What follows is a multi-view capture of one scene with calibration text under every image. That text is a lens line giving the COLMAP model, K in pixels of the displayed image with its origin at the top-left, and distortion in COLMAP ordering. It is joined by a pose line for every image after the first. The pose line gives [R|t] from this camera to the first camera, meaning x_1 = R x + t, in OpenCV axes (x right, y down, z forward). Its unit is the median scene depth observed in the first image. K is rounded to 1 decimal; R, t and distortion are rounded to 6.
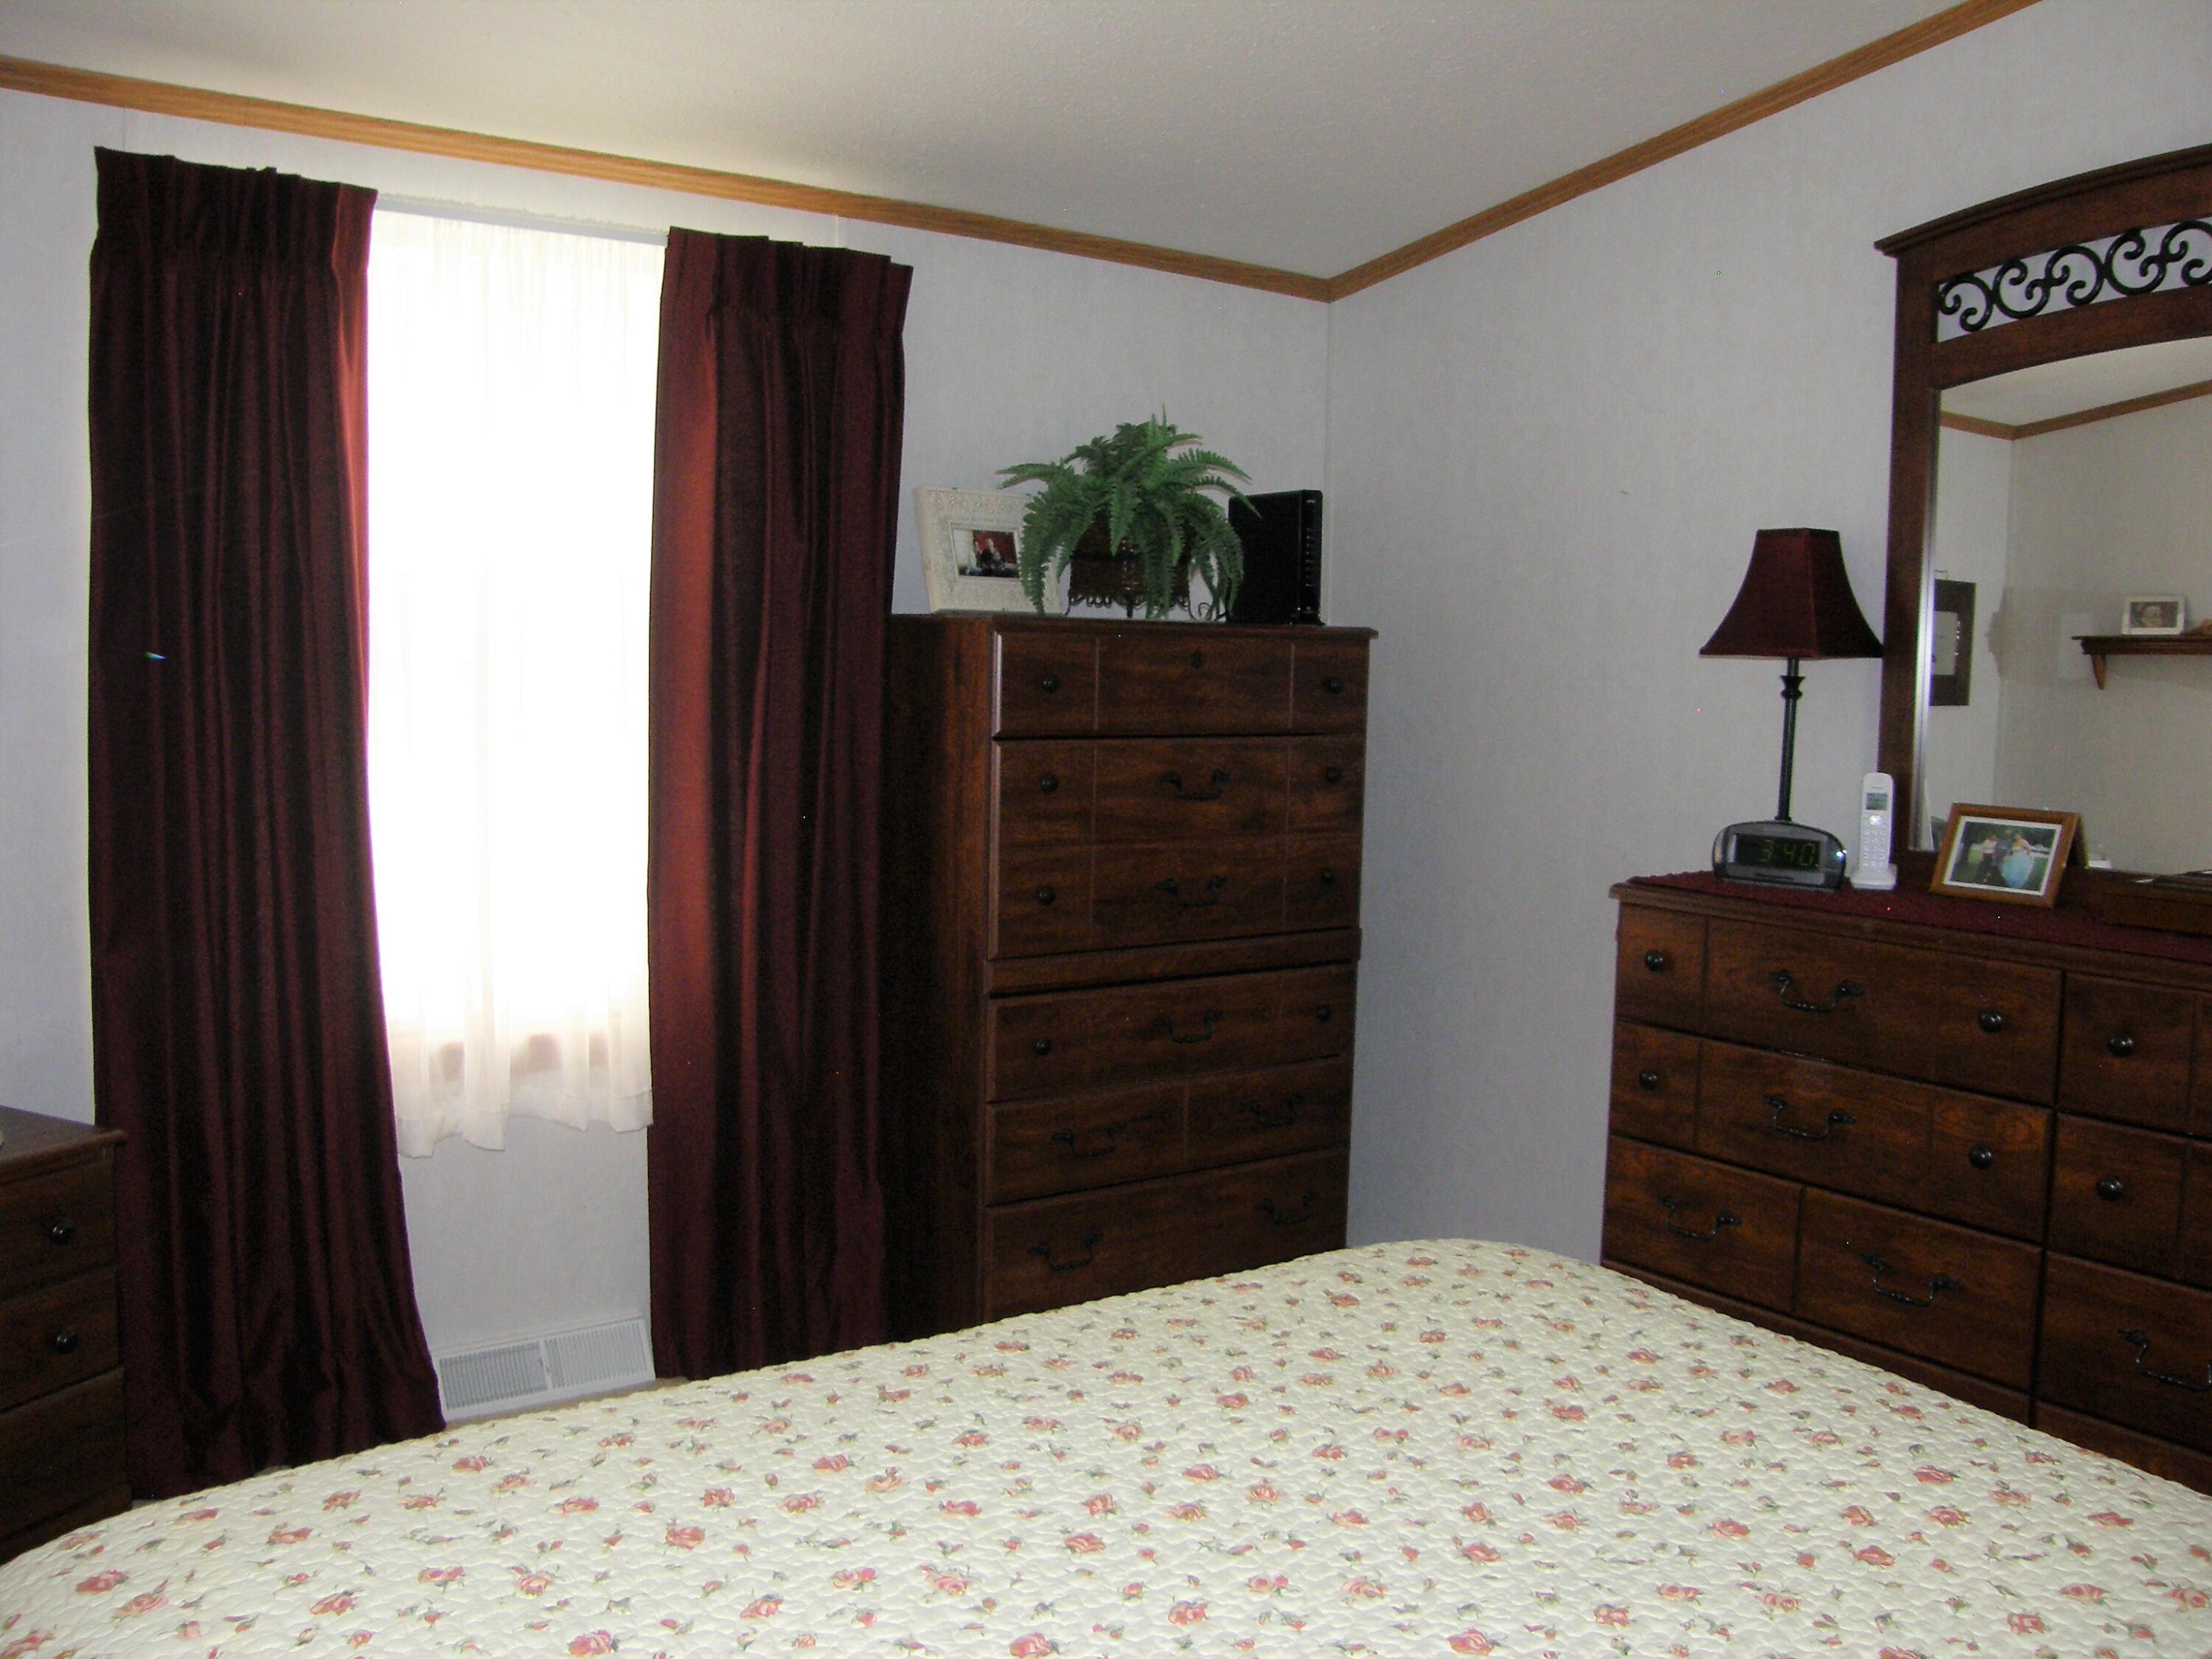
lens RADIAL K [[1907.6, 0, 1120.0], [0, 1907.6, 821.3], [0, 0, 1]] dist [-0.163170, 0.141014]
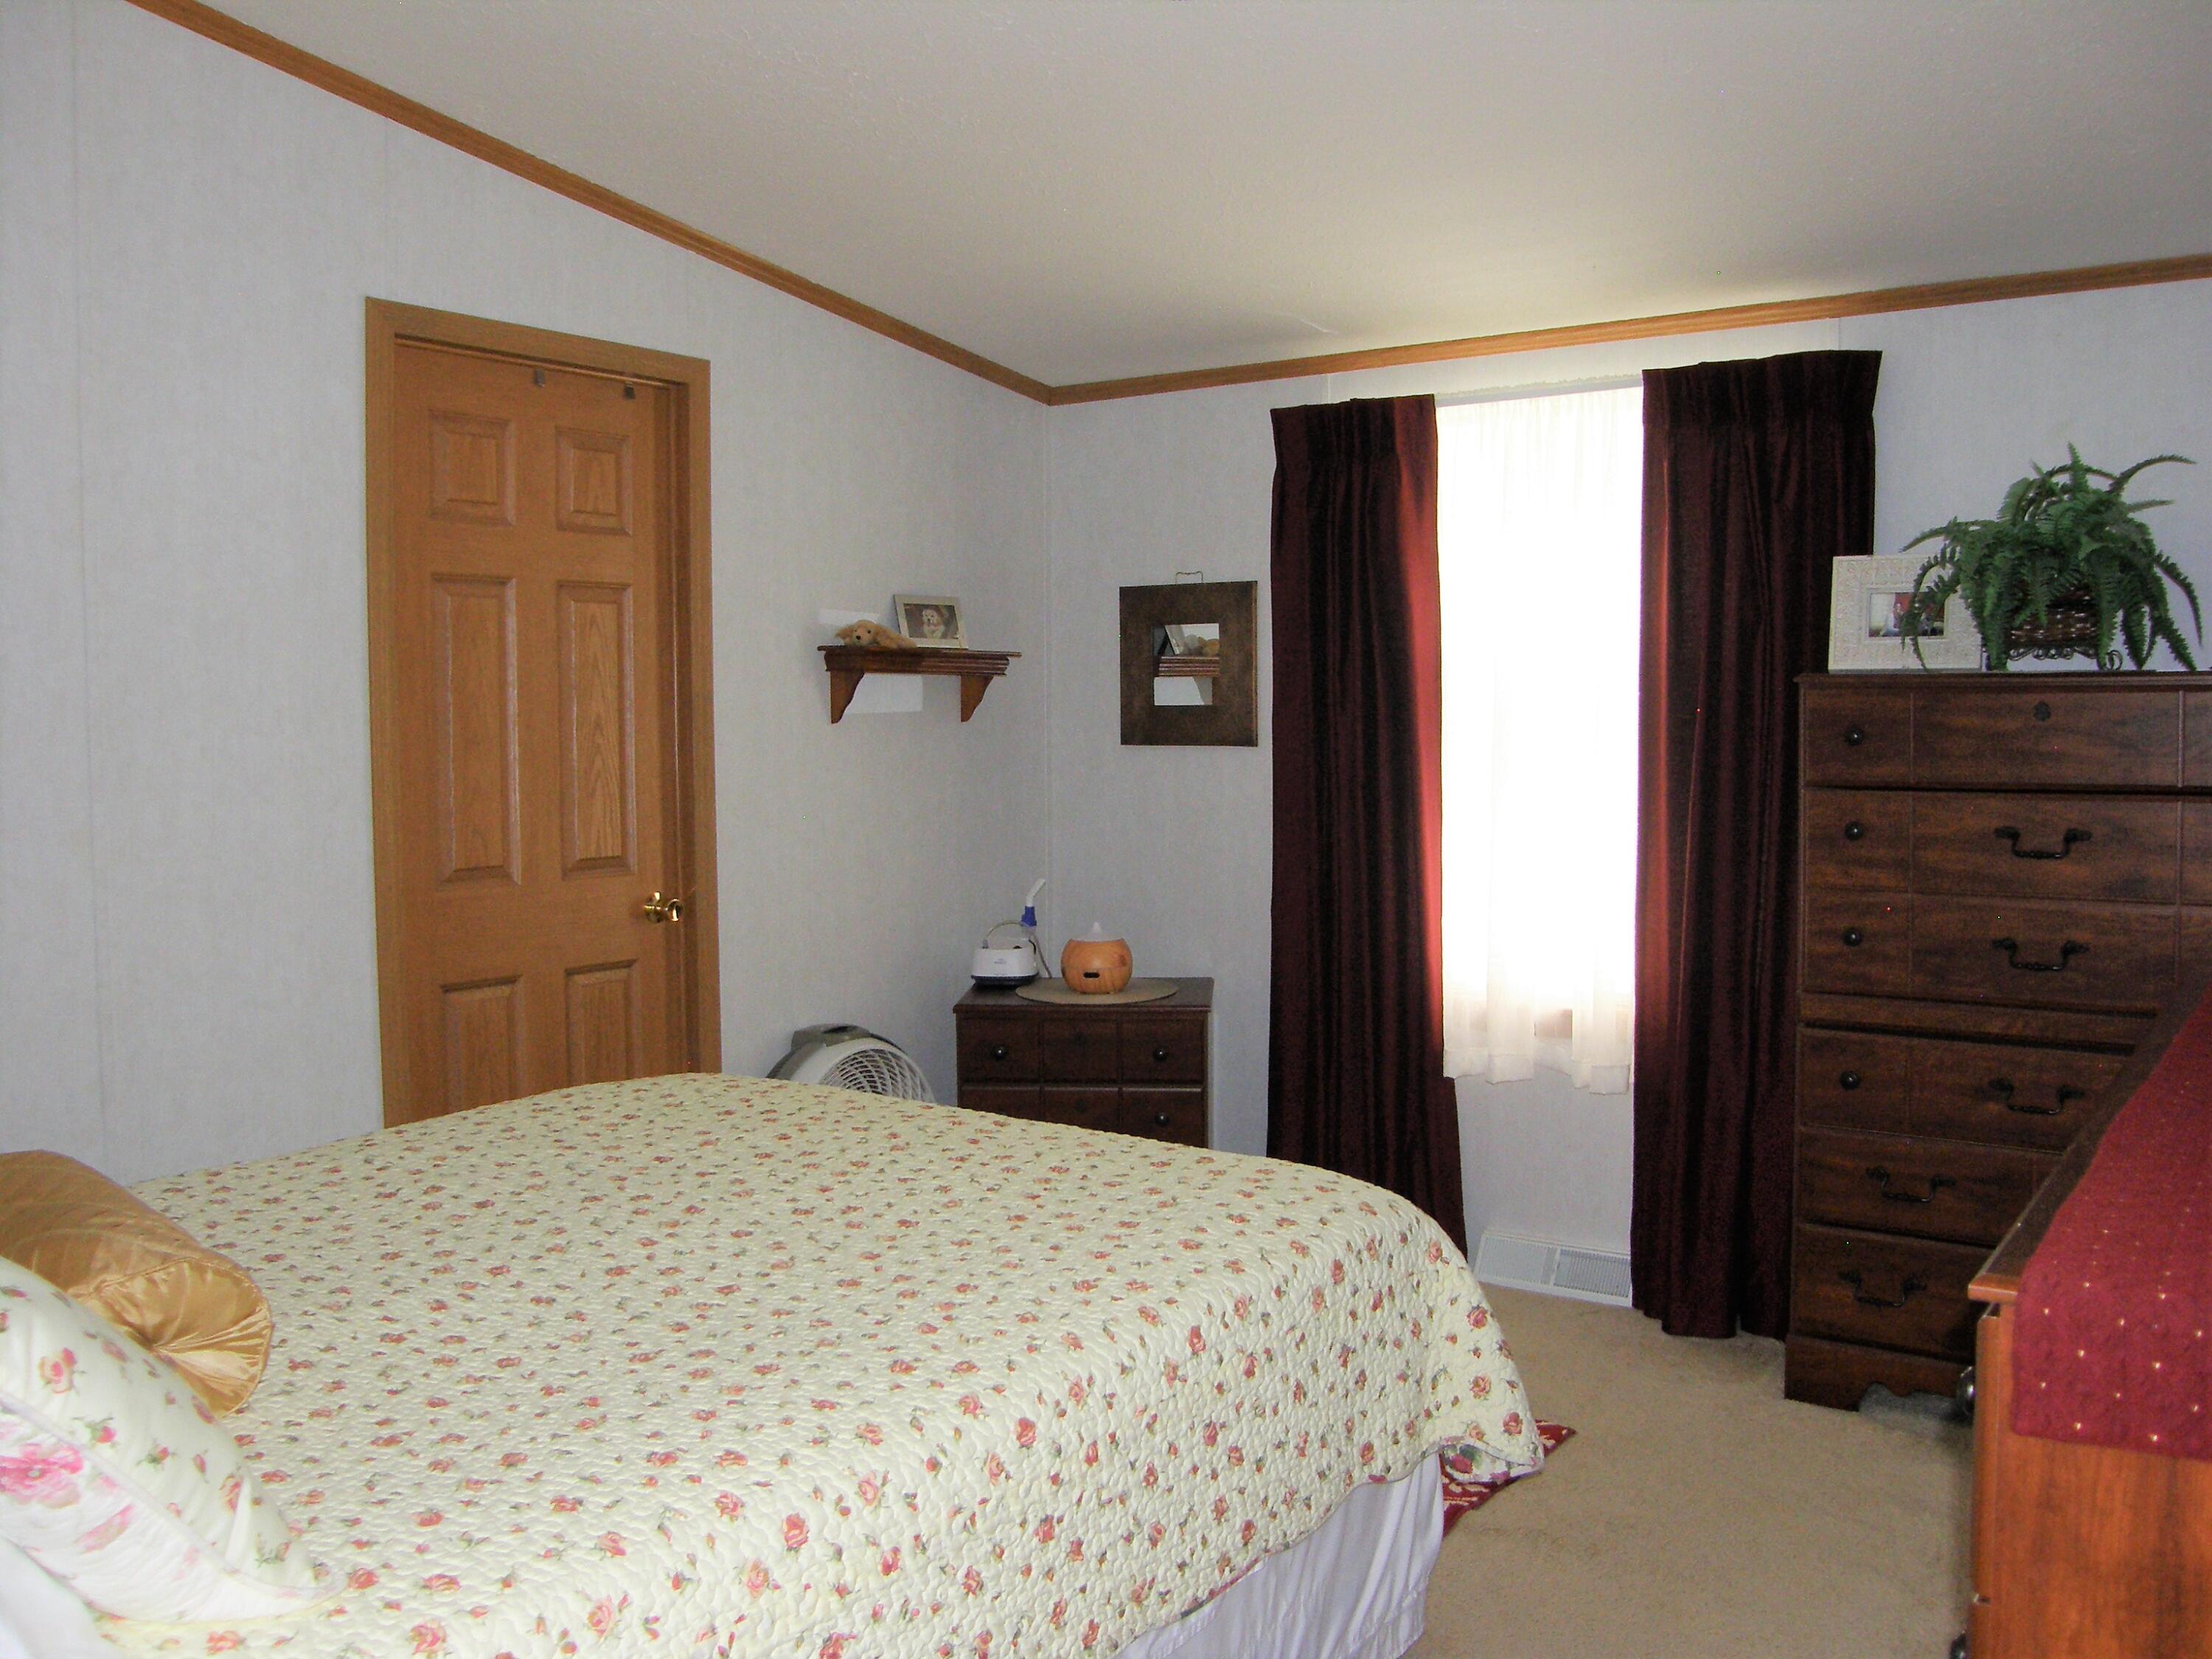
lens RADIAL K [[1907.6, 0, 1091.9], [0, 1907.6, 838.1], [0, 0, 1]] dist [-0.163170, 0.141014]
pose [[0.303181, 0.040067, -0.952090, 0.810792], [-0.069409, 0.997390, 0.019871, -0.007123], [0.950402, 0.060059, 0.305171, 0.279519]]
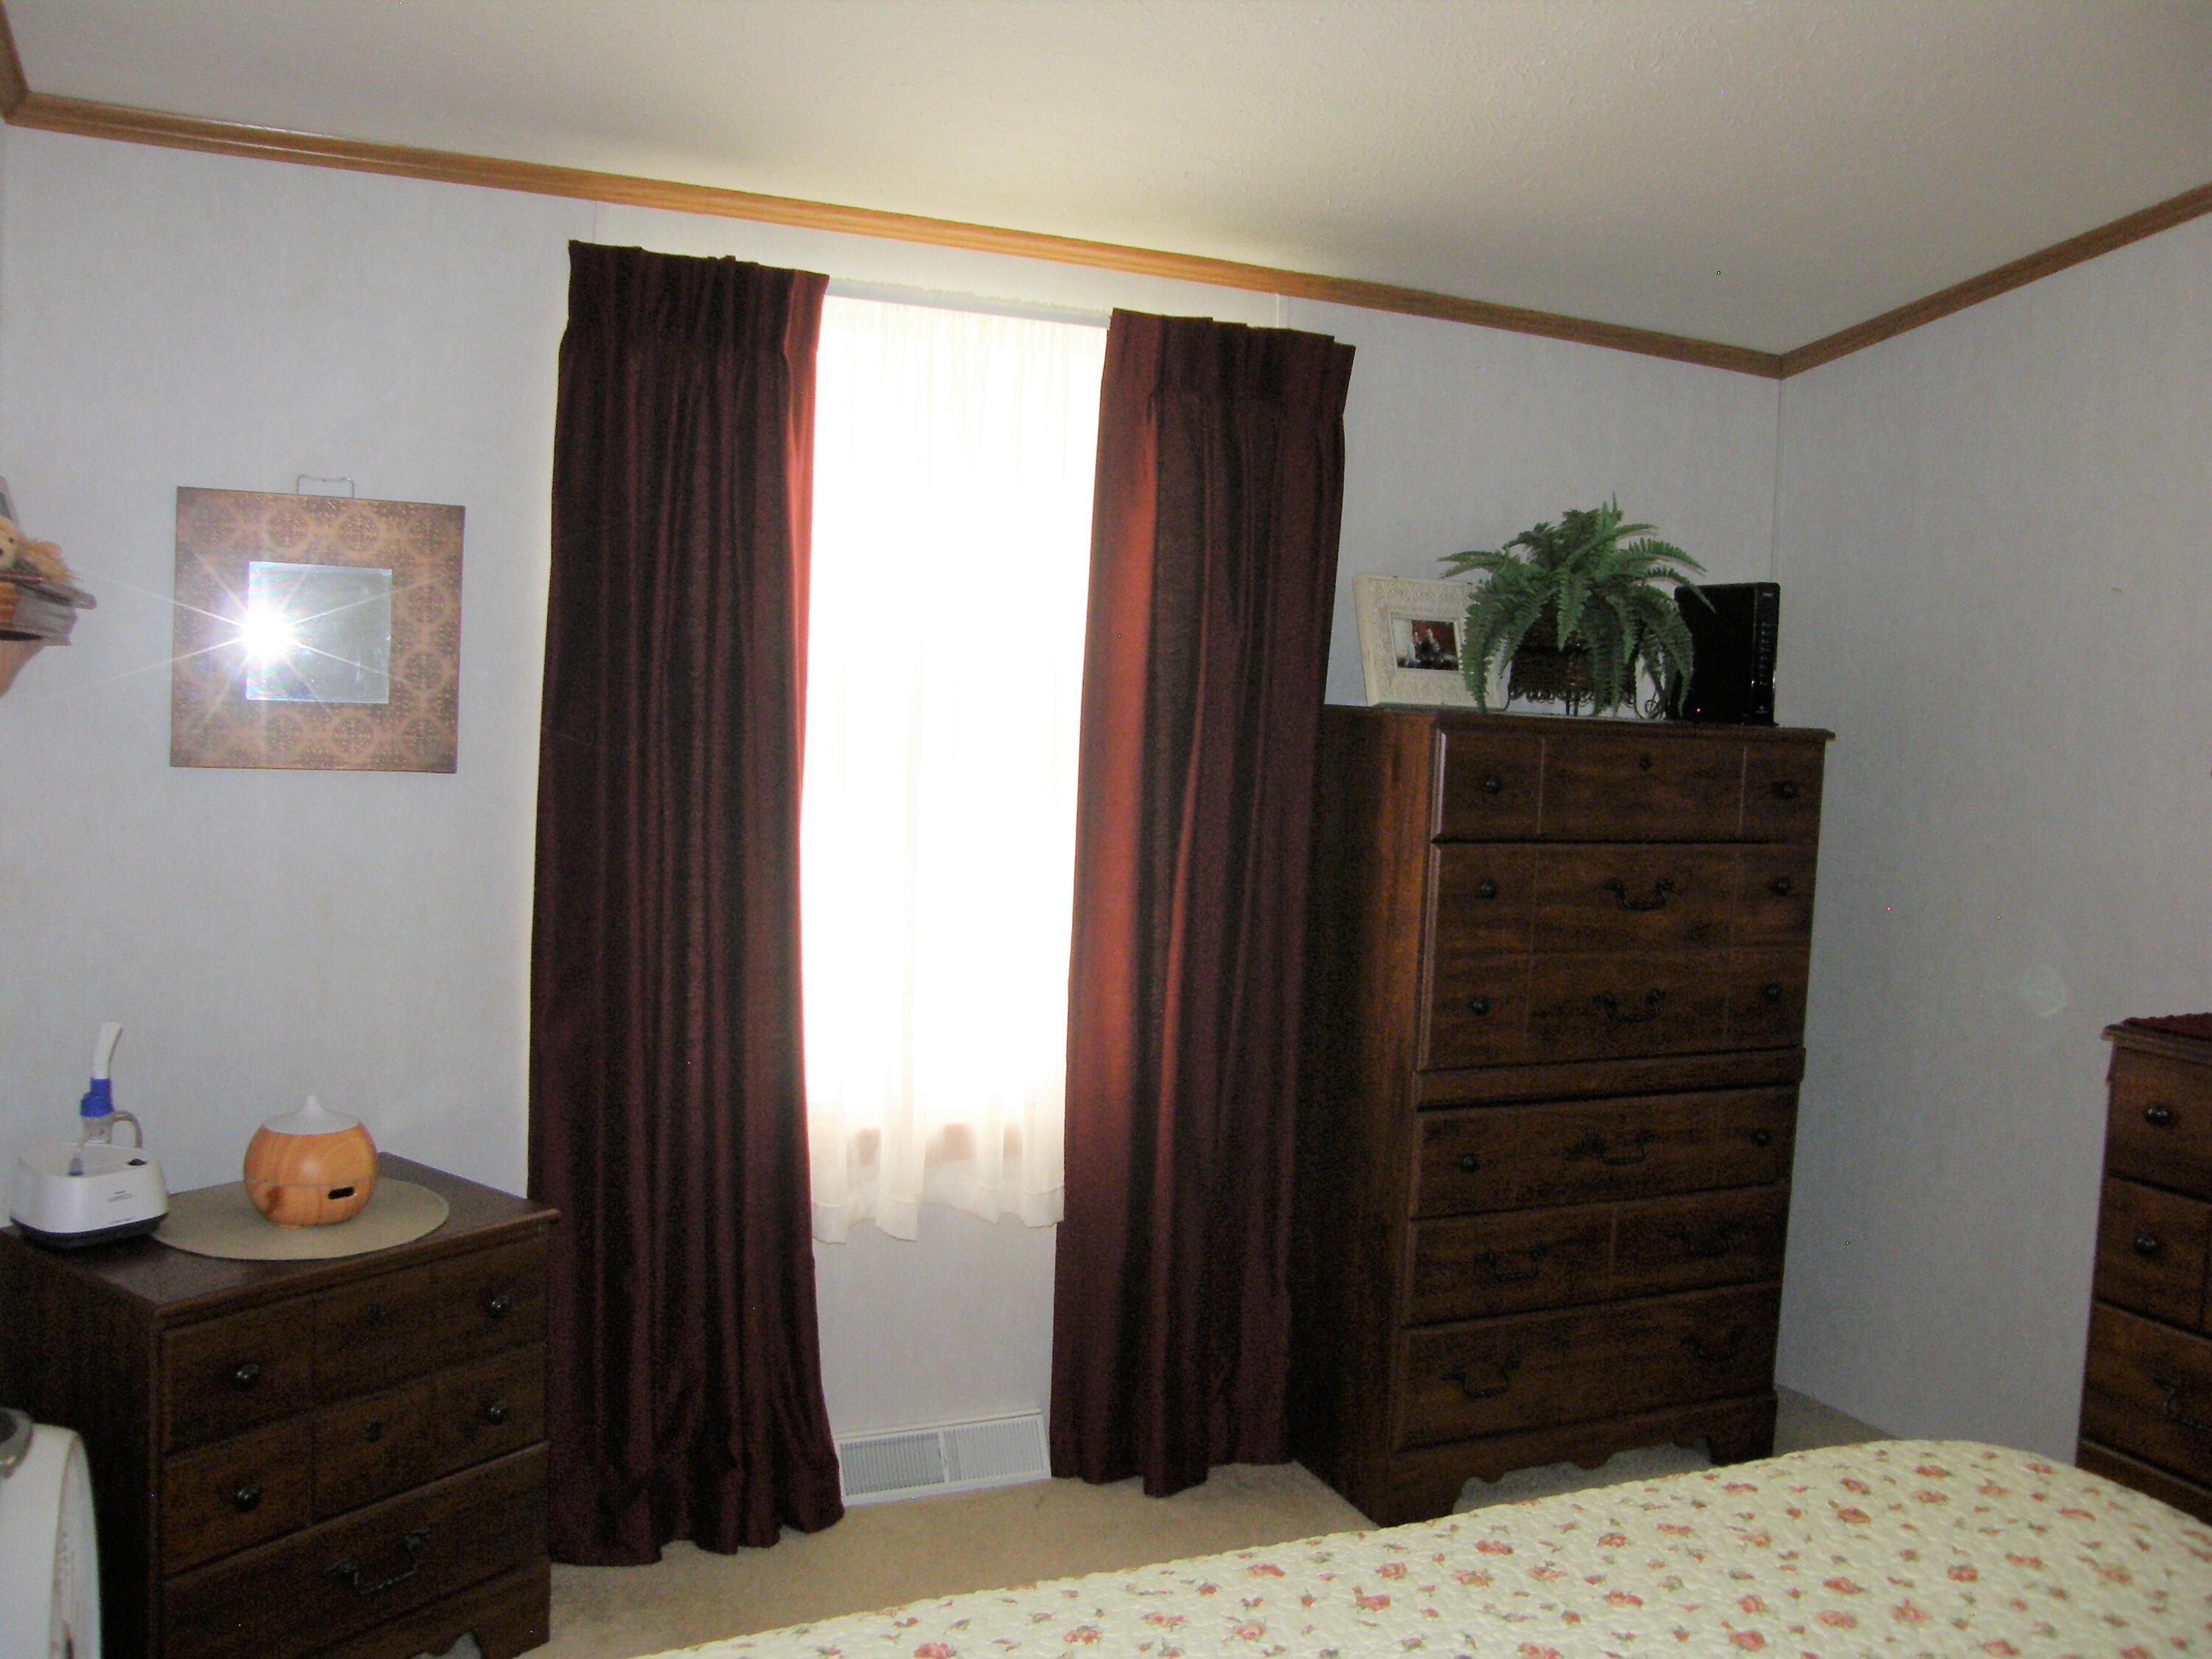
lens RADIAL K [[1907.6, 0, 1114.8], [0, 1907.6, 823.7], [0, 0, 1]] dist [-0.163170, 0.141014]
pose [[0.980831, 0.033221, -0.192006, -0.039184], [-0.037917, 0.999064, -0.020834, -0.025691], [0.191134, 0.027715, 0.981173, 0.031448]]
